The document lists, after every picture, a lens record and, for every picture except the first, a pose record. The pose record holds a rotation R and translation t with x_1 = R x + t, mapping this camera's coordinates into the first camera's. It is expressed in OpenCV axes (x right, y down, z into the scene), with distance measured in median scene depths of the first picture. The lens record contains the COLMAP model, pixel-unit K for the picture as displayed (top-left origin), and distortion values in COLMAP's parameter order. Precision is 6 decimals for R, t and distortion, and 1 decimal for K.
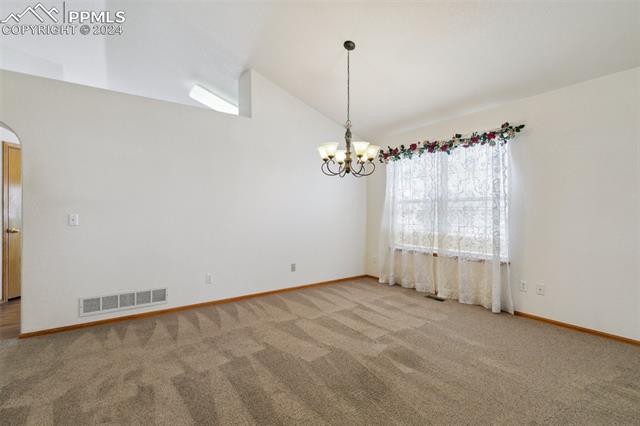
lens RADIAL K [[293.0, 0, 320.4], [0, 293.0, 215.1], [0, 0, 1]] dist [0.011669, -0.002897]
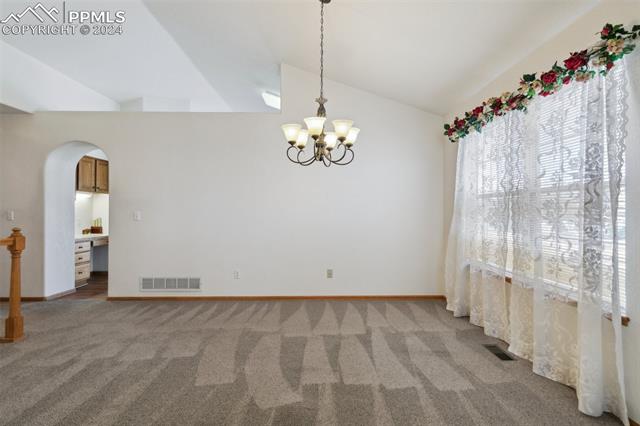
lens RADIAL K [[293.0, 0, 318.4], [0, 293.0, 212.2], [0, 0, 1]] dist [0.011669, -0.002897]
pose [[0.831191, 0.005118, -0.555964, 0.502746], [-0.009784, 0.999937, -0.005422, -0.001114], [0.555902, 0.009946, 0.831189, 0.333943]]
